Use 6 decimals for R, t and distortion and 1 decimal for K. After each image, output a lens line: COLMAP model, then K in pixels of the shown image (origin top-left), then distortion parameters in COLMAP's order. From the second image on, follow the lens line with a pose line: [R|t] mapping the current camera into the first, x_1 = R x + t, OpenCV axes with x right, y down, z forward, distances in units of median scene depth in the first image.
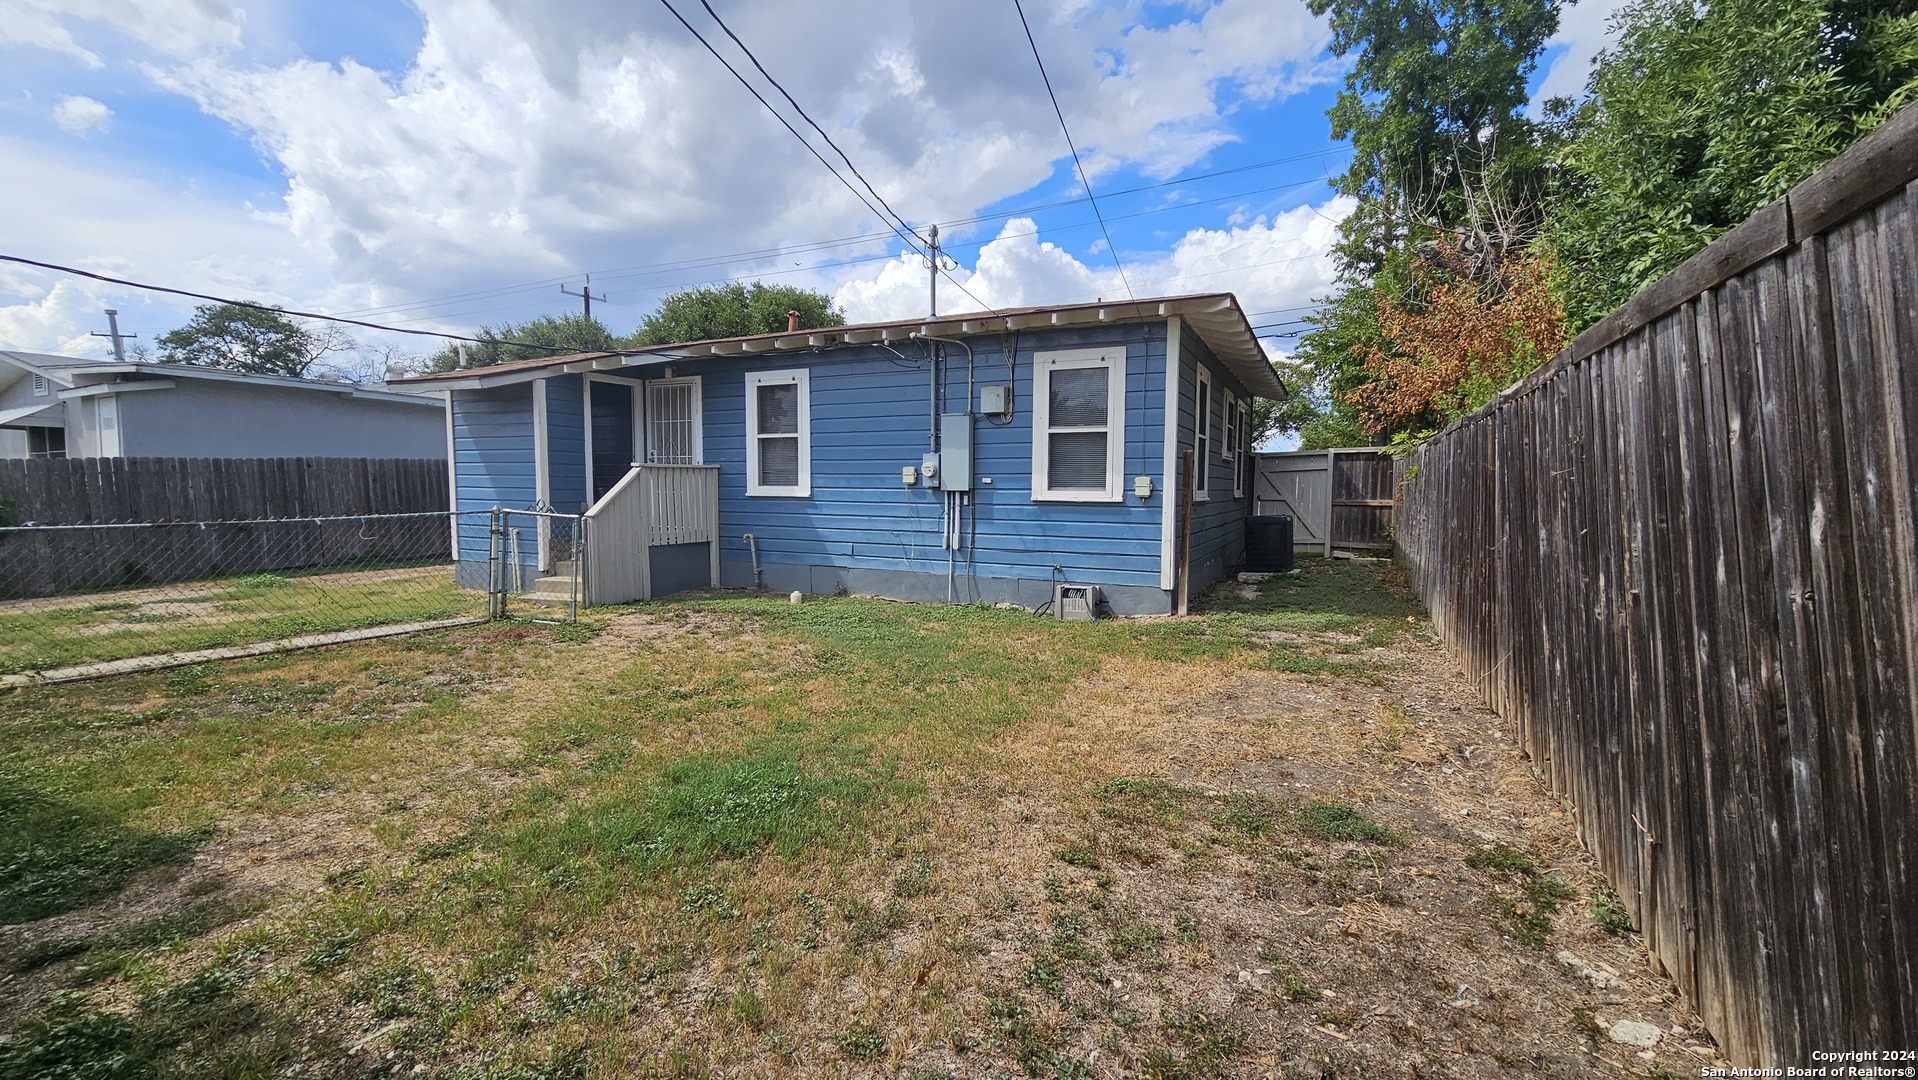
lens RADIAL K [[759.8, 0, 960.0], [0, 759.8, 550.1], [0, 0, 1]] dist [0.020843, -0.012781]
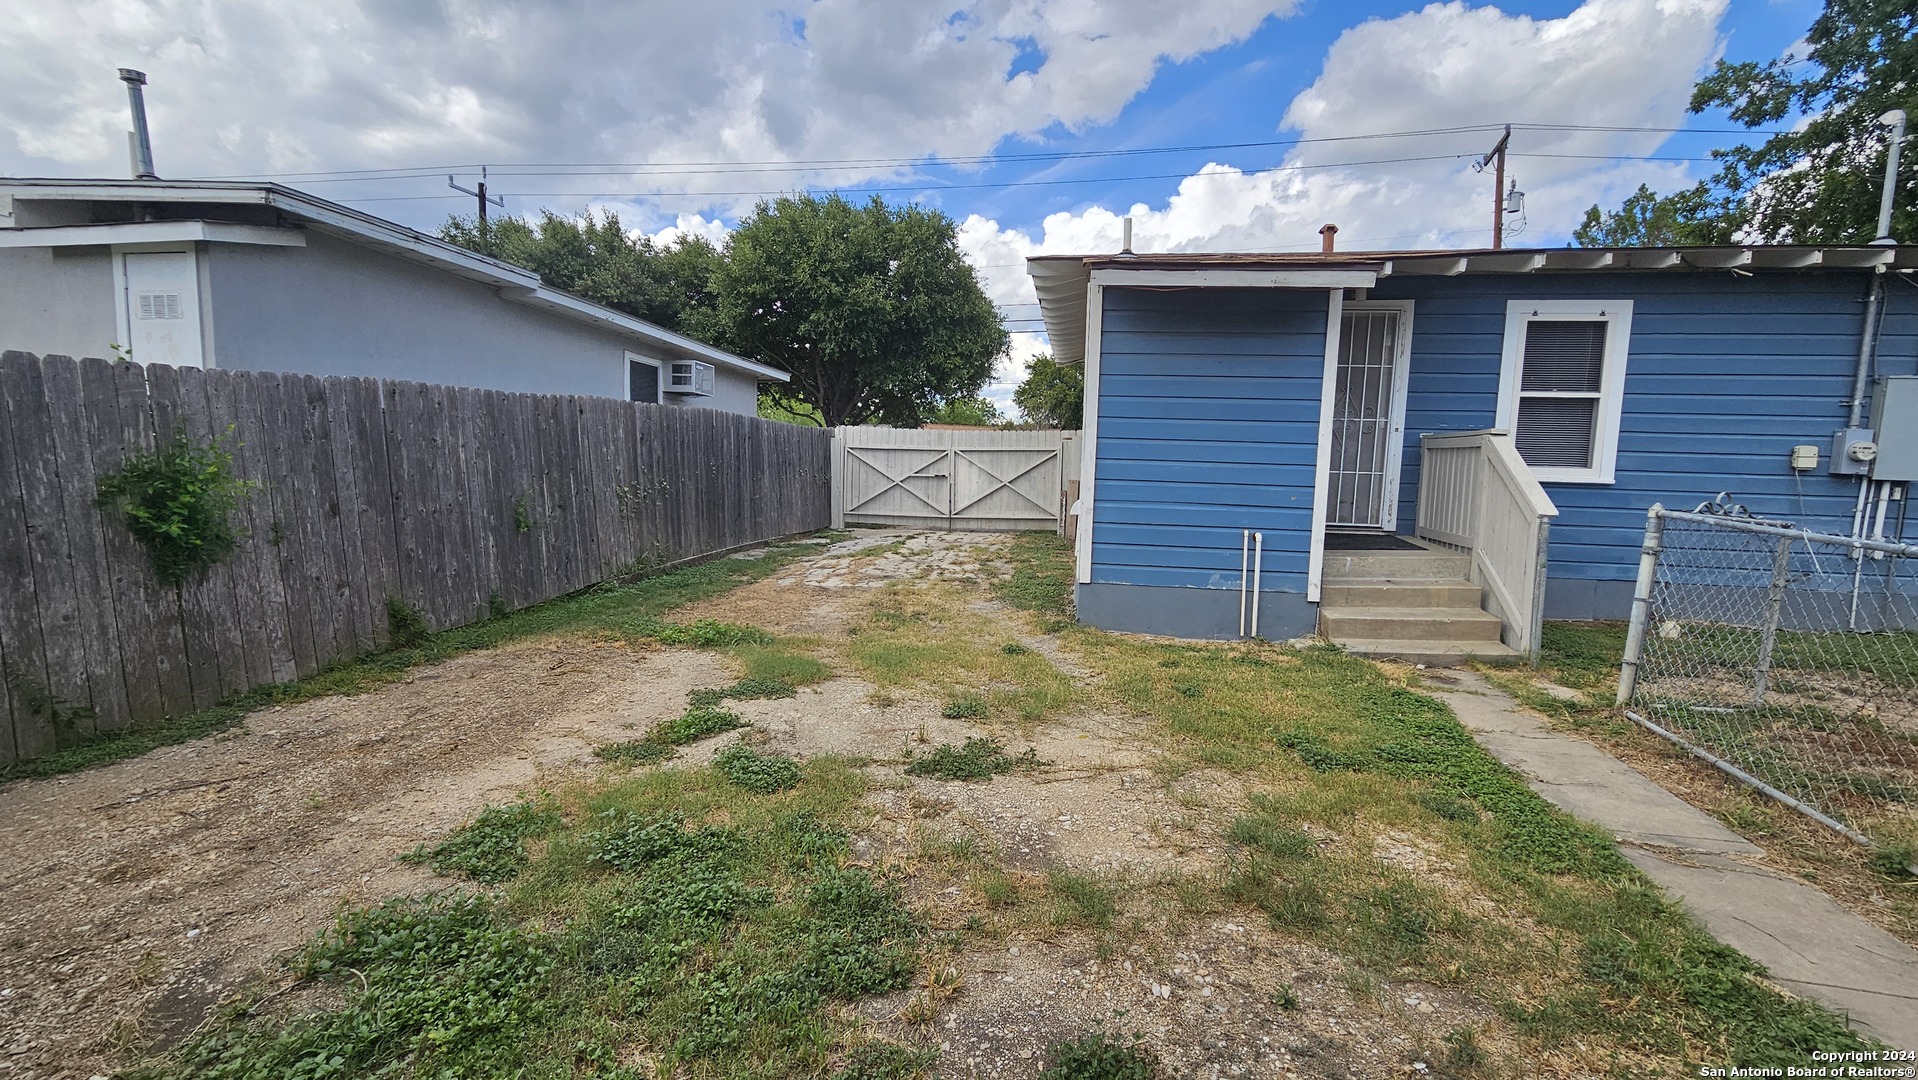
lens RADIAL K [[759.8, 0, 960.0], [0, 759.8, 550.1], [0, 0, 1]] dist [0.020843, -0.012781]
pose [[0.957086, -0.014462, 0.289445, -1.064247], [0.003138, 0.999213, 0.039549, -0.040815], [-0.289789, -0.036943, 0.956377, 0.529010]]
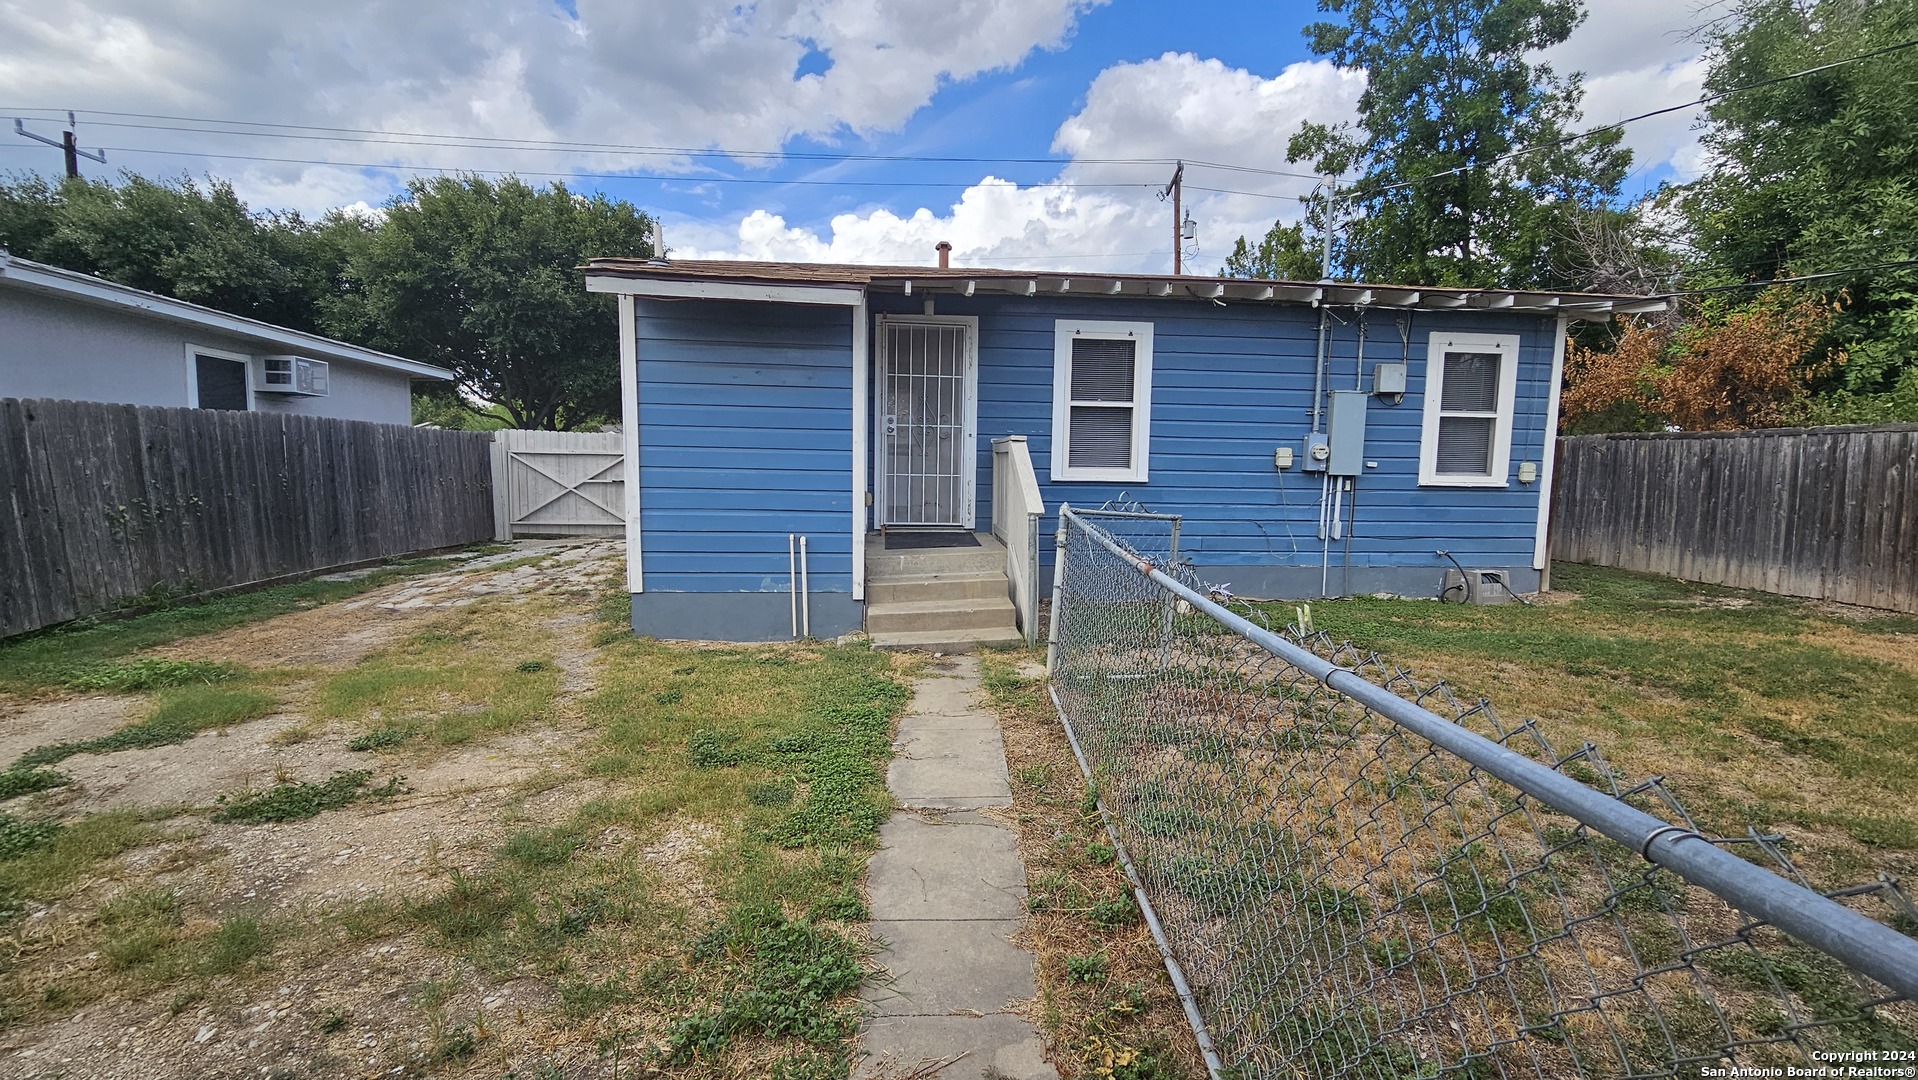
lens RADIAL K [[764.1, 0, 959.0], [0, 764.1, 540.0], [0, 0, 1]] dist [0.000207, 0.000471]
pose [[0.864436, -0.043562, 0.500853, -0.846838], [0.032387, 0.998995, 0.030989, -0.041949], [-0.501699, -0.010567, 0.864978, 0.422133]]
